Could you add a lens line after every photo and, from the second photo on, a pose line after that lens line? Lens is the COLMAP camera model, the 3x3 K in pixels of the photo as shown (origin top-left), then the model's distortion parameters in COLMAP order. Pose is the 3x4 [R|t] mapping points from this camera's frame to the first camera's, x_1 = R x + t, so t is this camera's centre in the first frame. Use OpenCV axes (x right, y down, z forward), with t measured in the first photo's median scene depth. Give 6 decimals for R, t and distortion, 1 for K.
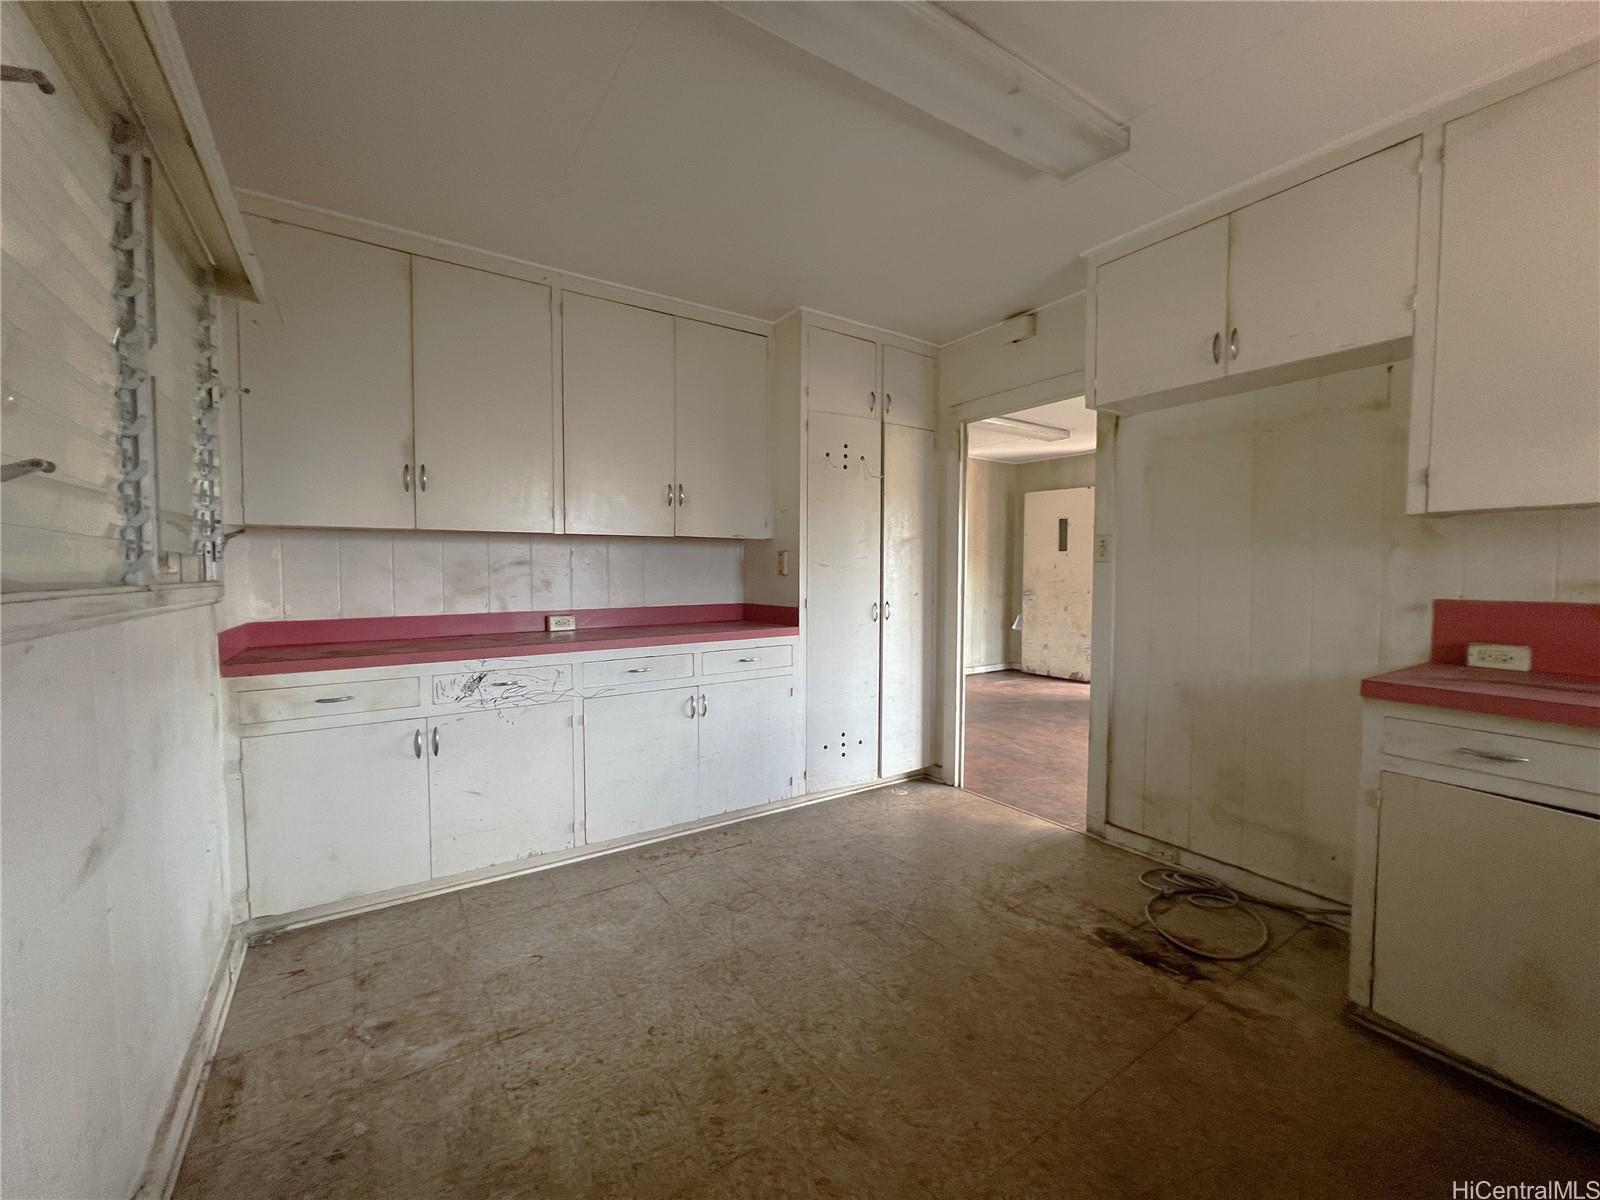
lens RADIAL K [[642.8, 0, 794.0], [0, 642.8, 596.3], [0, 0, 1]] dist [0.001293, 0.000029]
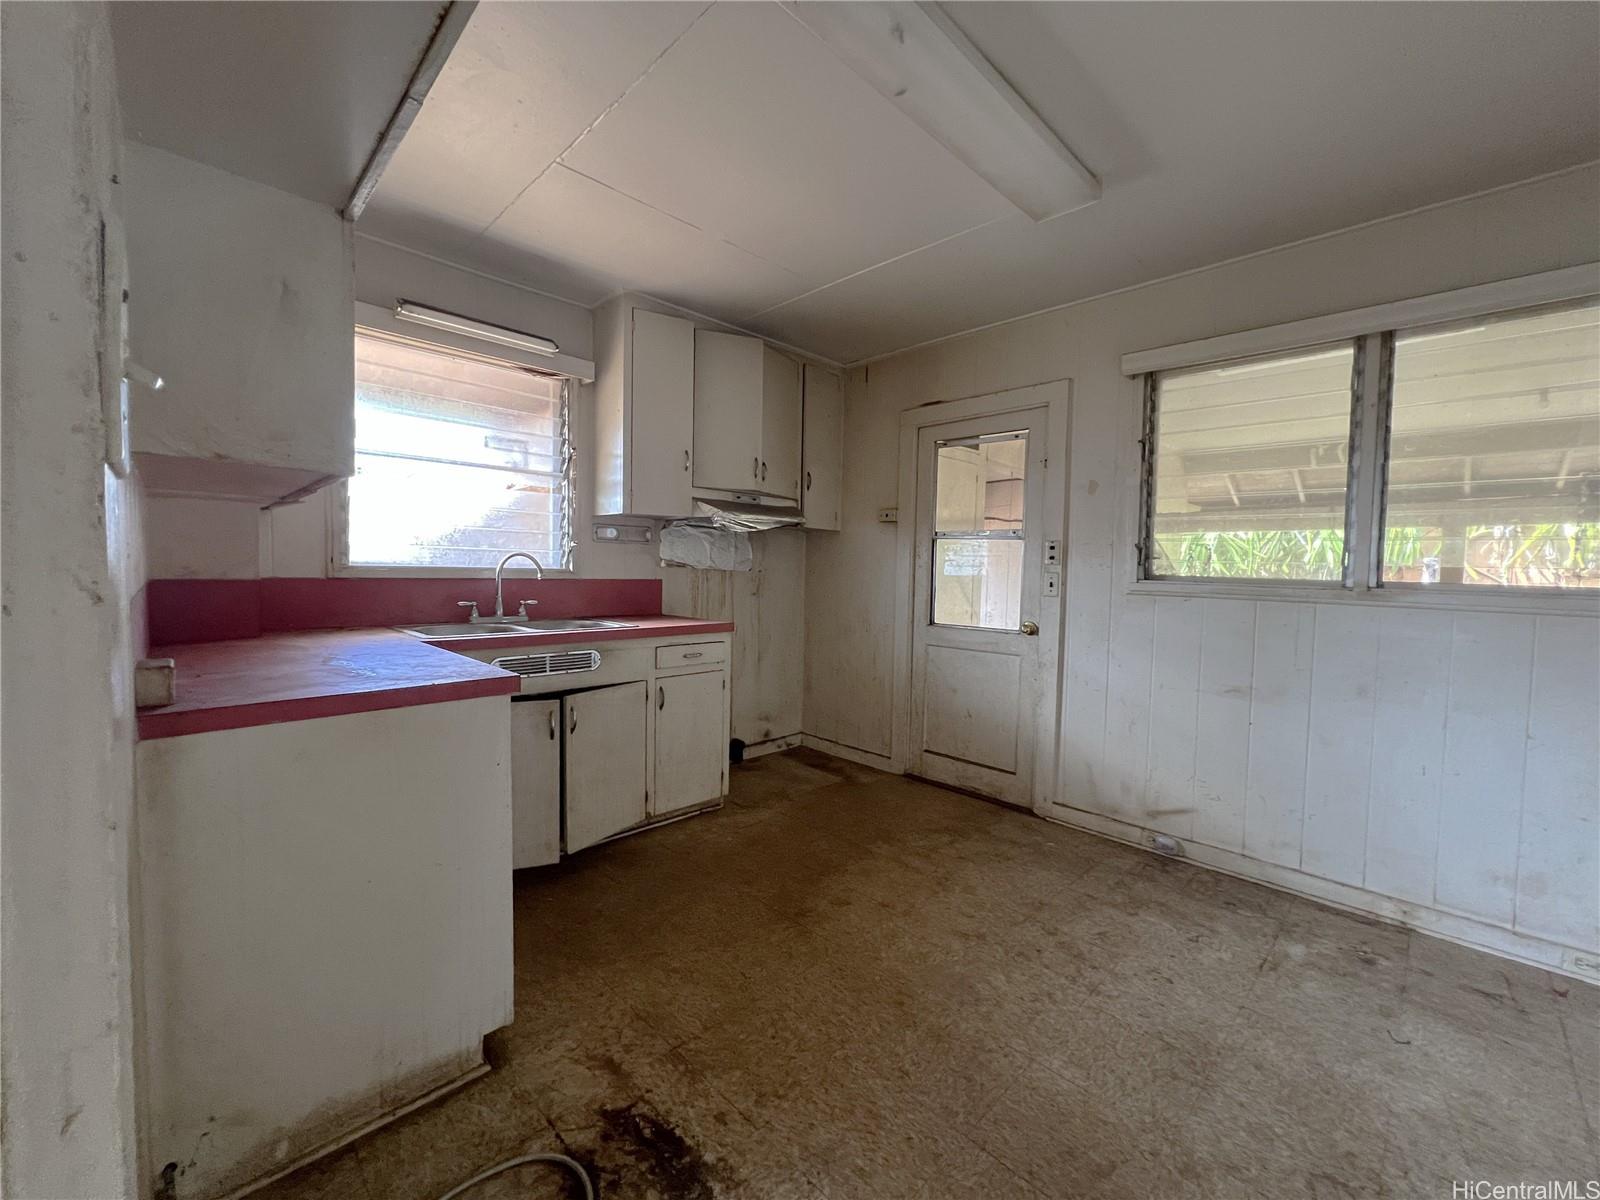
lens RADIAL K [[642.1, 0, 796.0], [0, 642.1, 598.3], [0, 0, 1]] dist [-0.000112, 0.000582]
pose [[-0.982148, -0.015068, -0.187505, 0.632543], [-0.033042, 0.995108, 0.093104, -0.076826], [0.185185, 0.097637, -0.977841, 1.880042]]
